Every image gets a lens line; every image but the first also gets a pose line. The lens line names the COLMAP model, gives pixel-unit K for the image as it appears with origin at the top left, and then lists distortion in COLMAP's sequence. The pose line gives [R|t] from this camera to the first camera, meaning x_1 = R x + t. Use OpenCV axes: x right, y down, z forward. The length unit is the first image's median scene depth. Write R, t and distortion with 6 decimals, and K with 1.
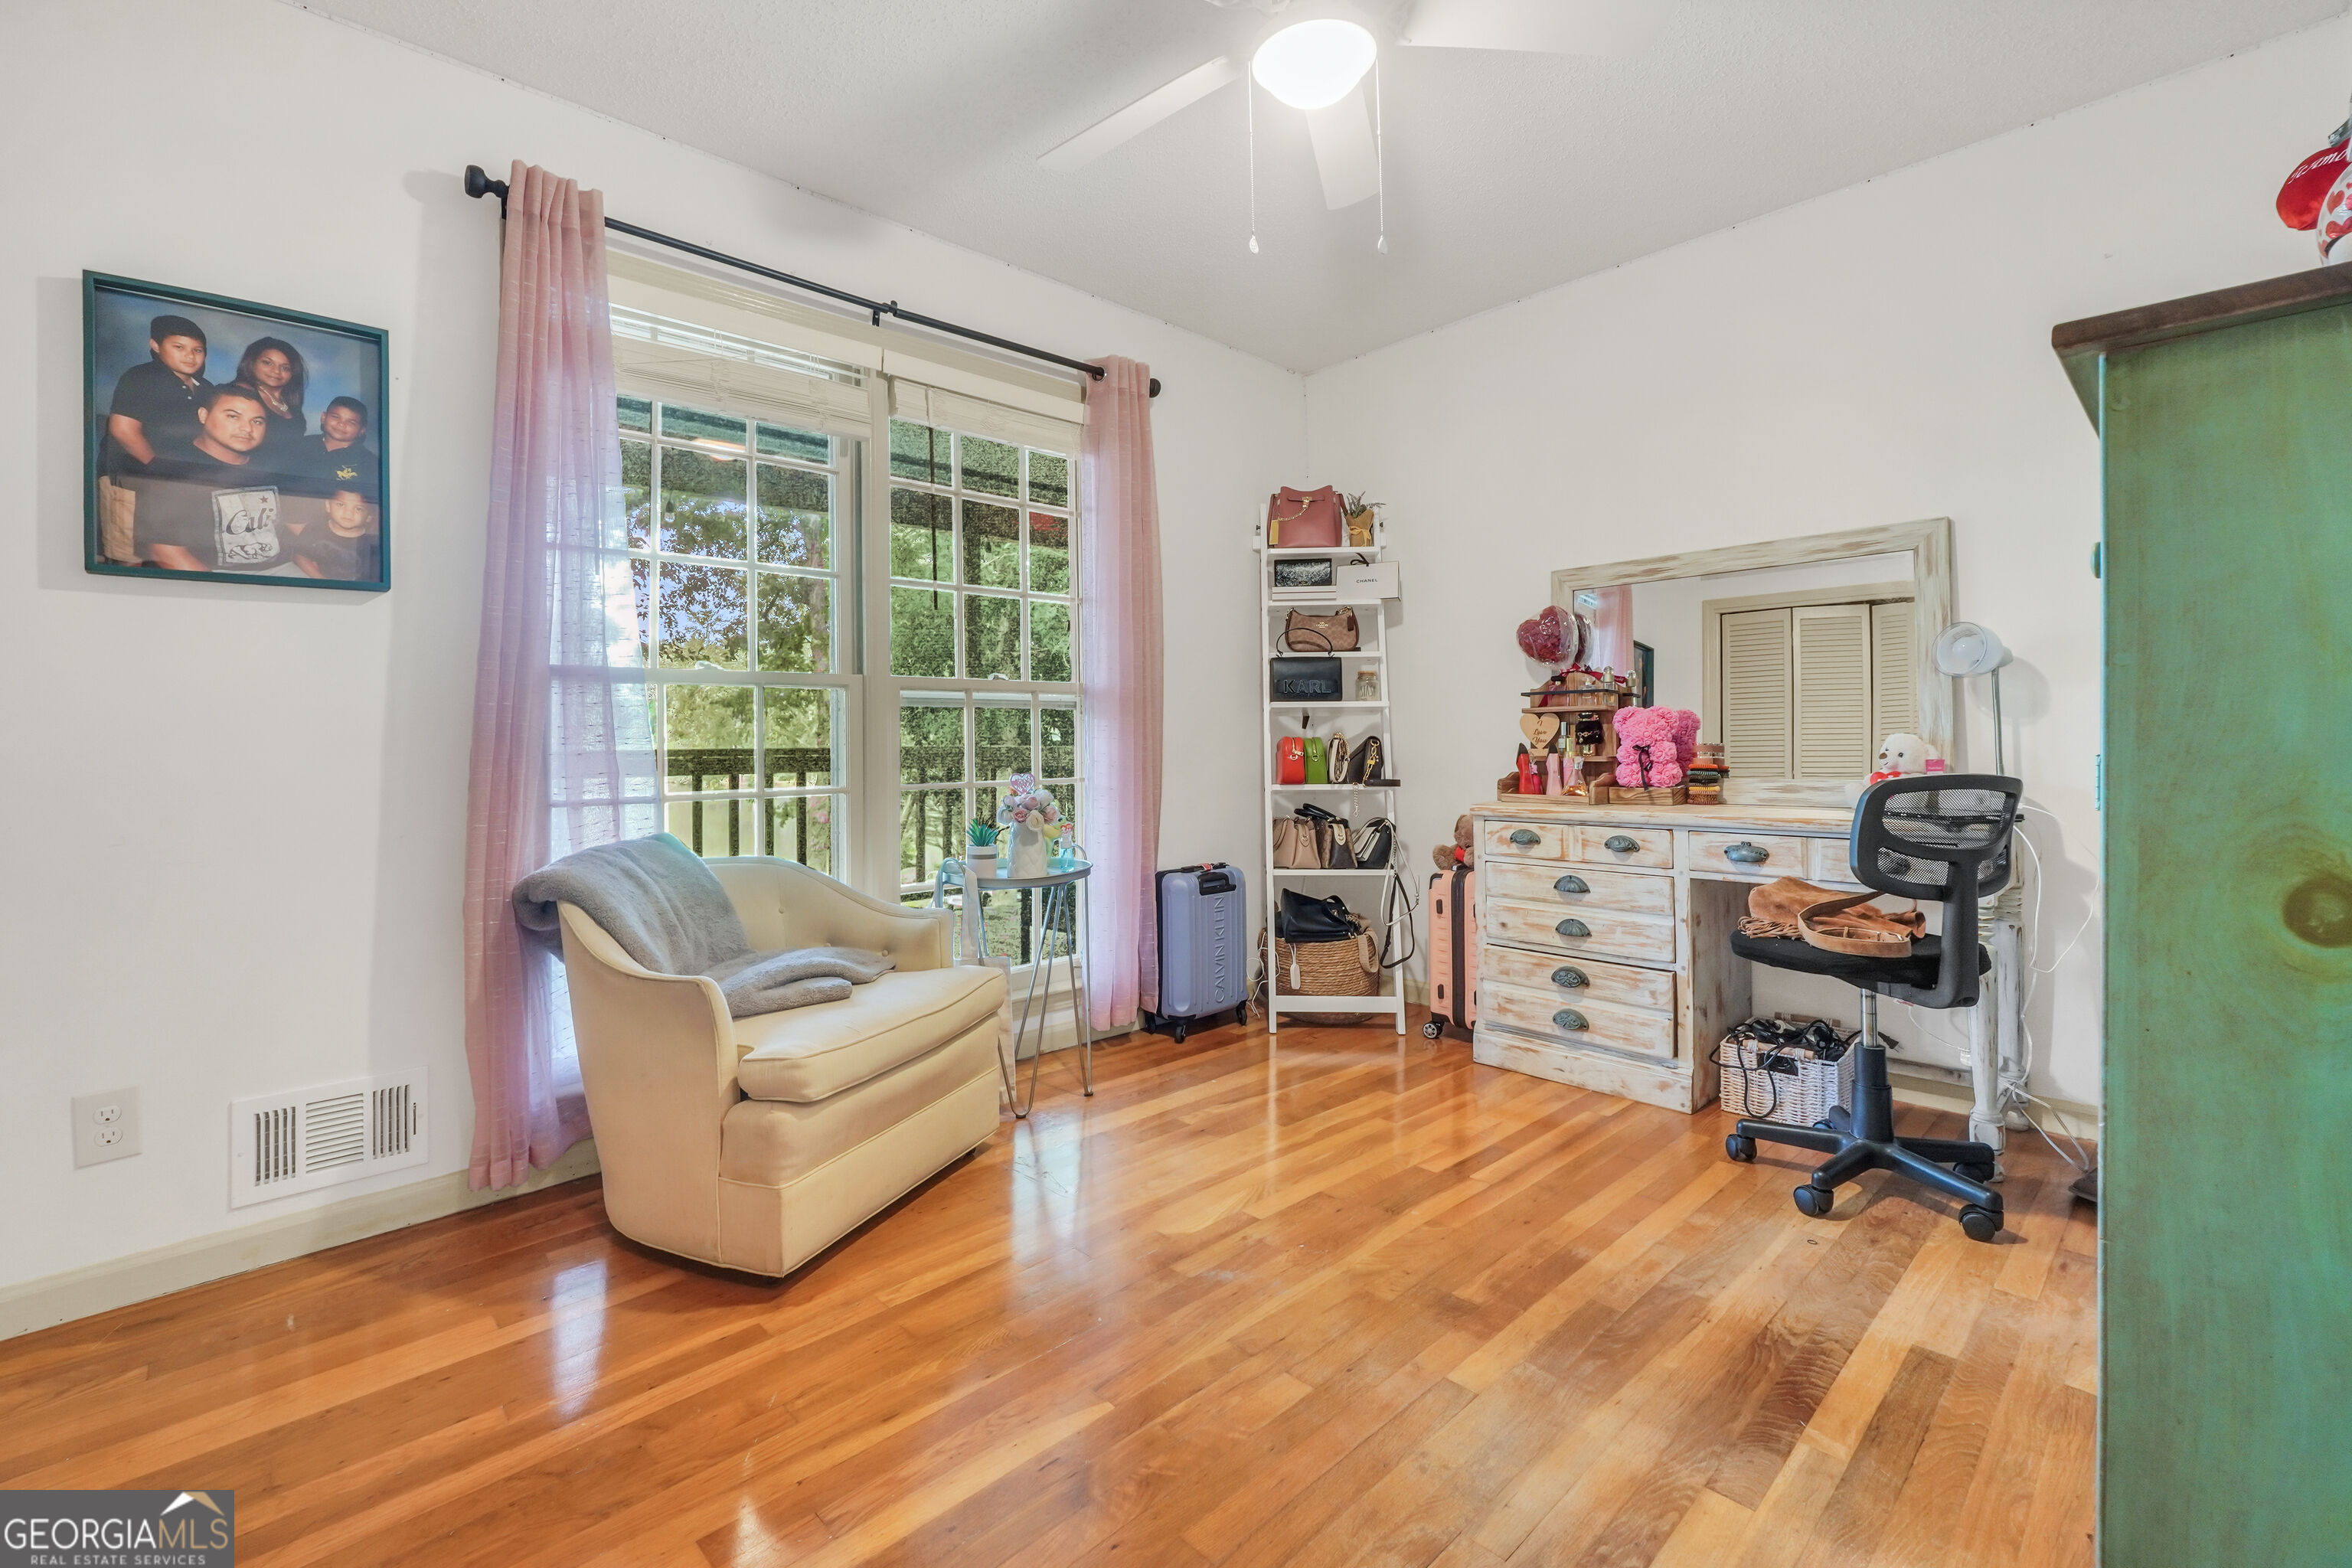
lens RADIAL K [[1014.7, 0, 1180.2], [0, 1014.7, 746.3], [0, 0, 1]] dist [-0.000943, -0.000061]
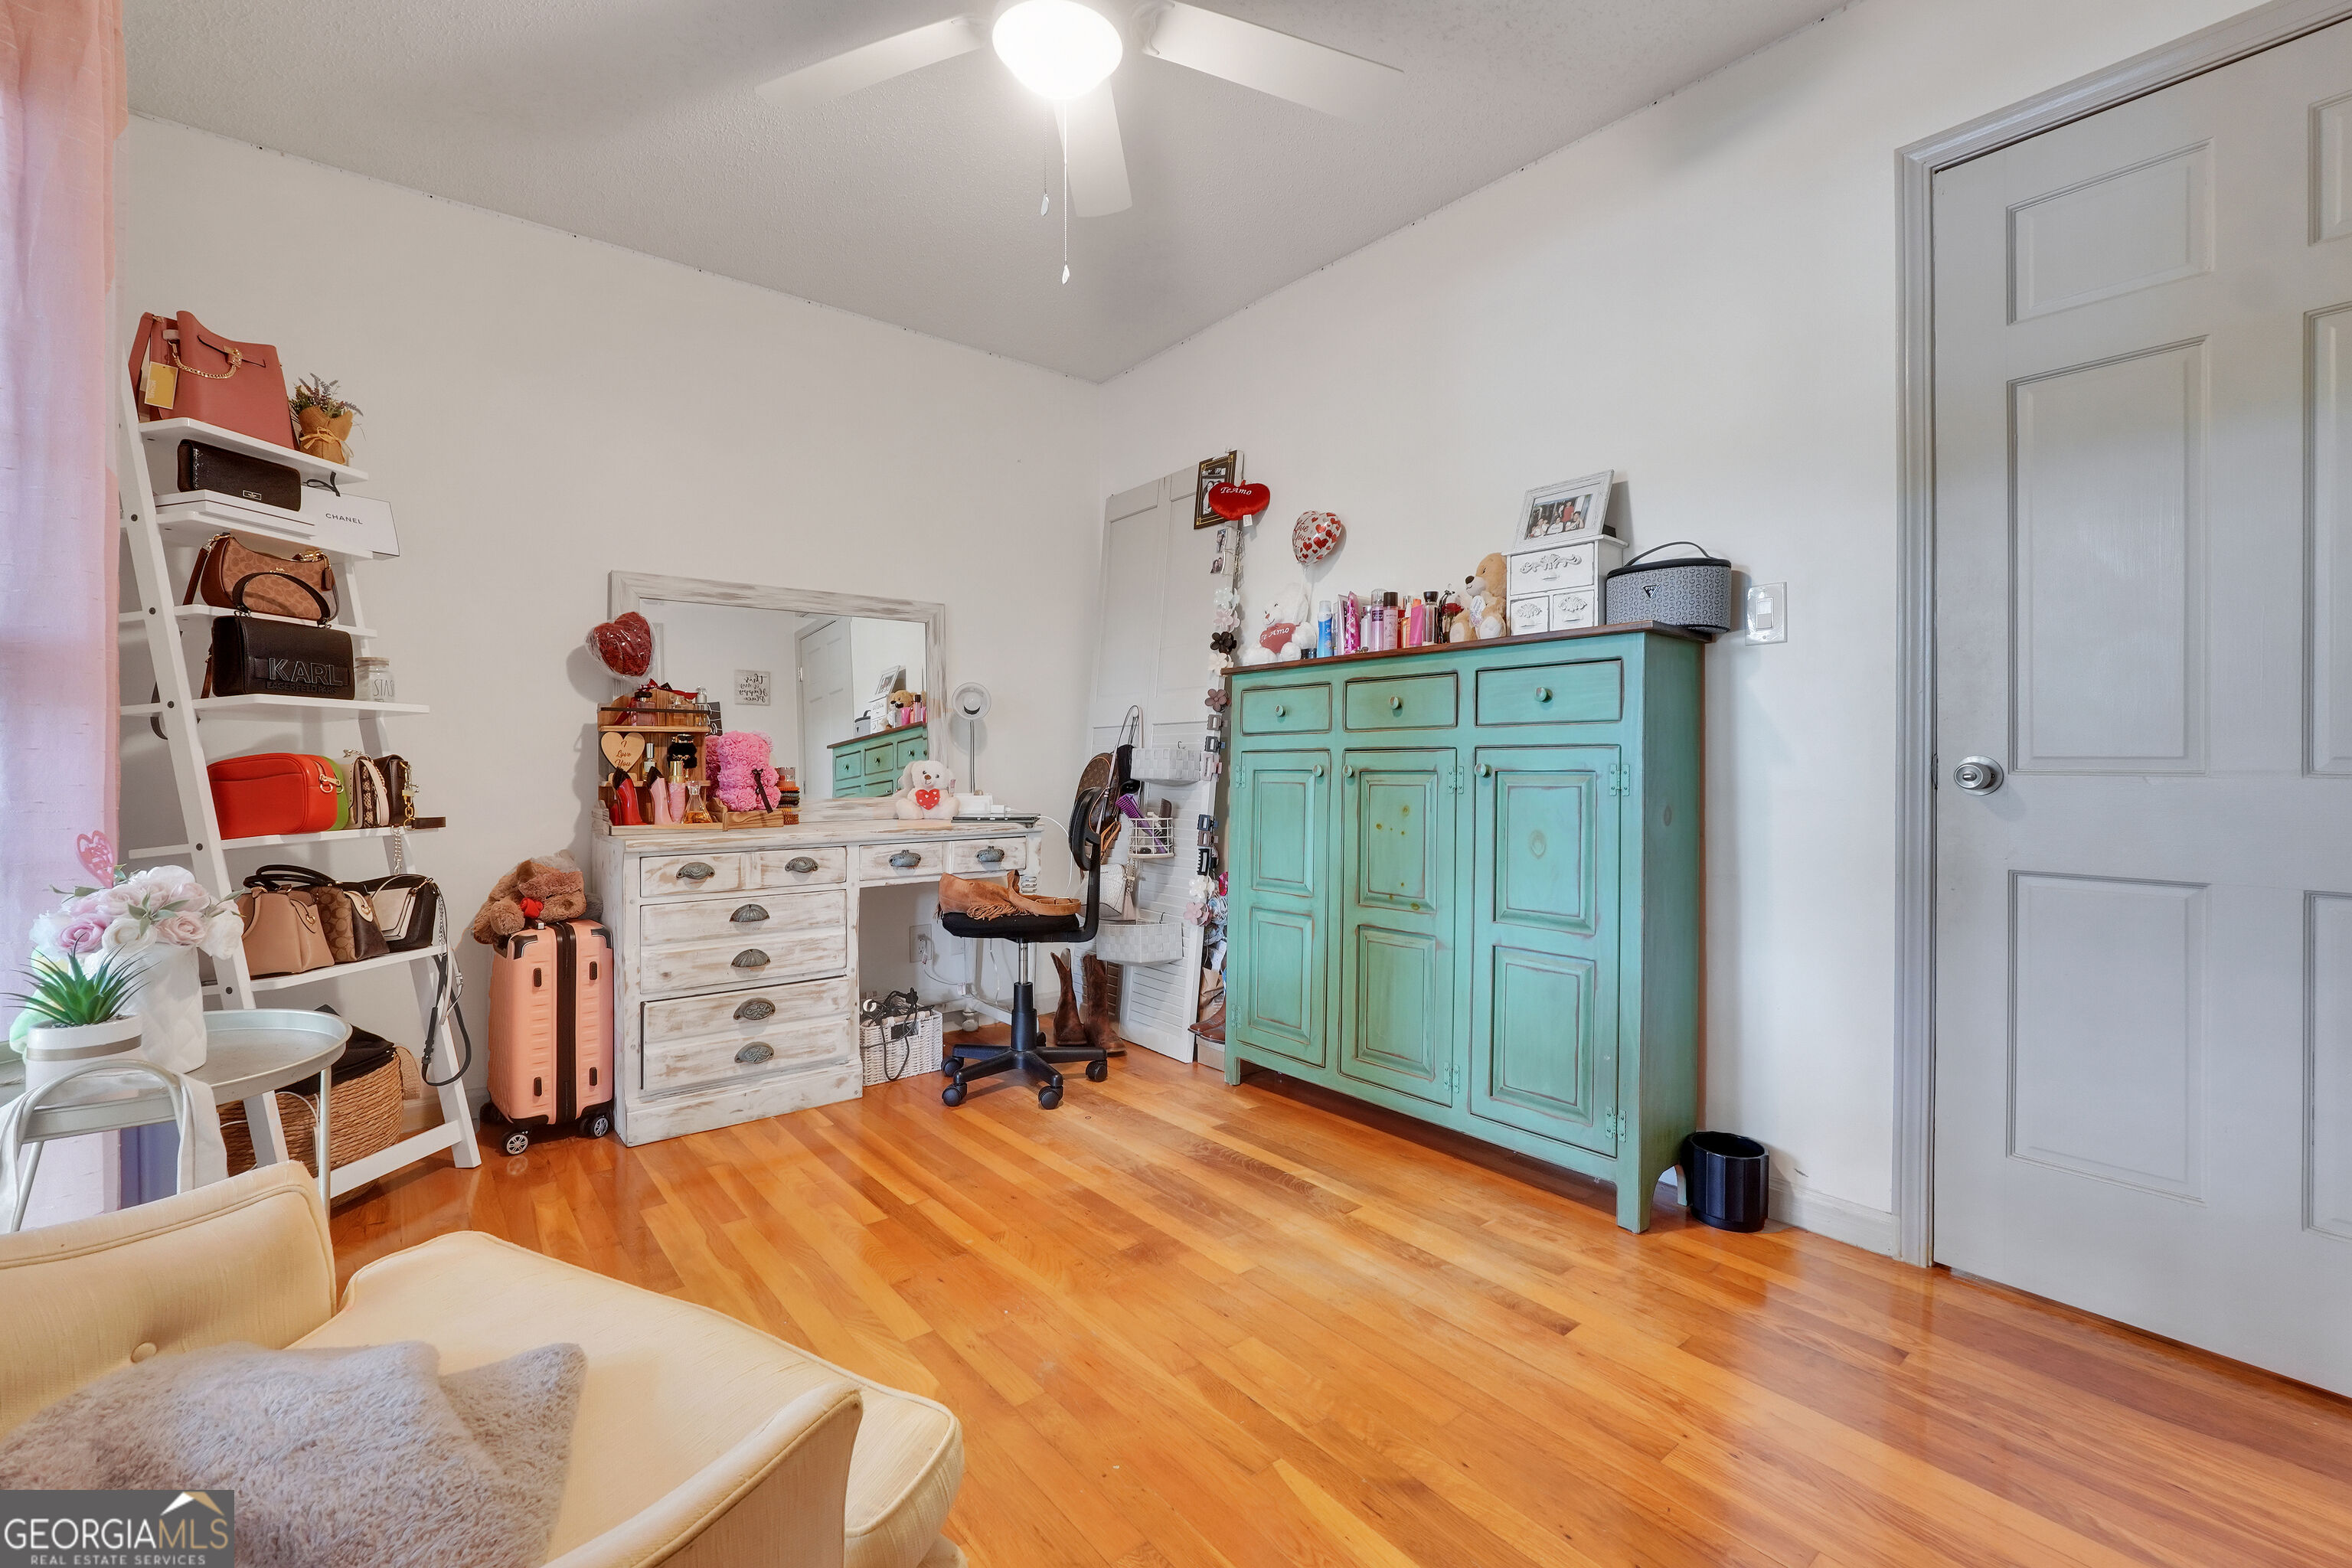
lens RADIAL K [[978.9, 0, 1175.7], [0, 978.9, 778.2], [0, 0, 1]] dist [-0.015181, 0.006054]
pose [[0.091378, -0.007063, 0.995791, -0.518628], [0.000321, 0.999975, 0.007063, 0.001254], [-0.995816, -0.000326, 0.091378, 0.533132]]
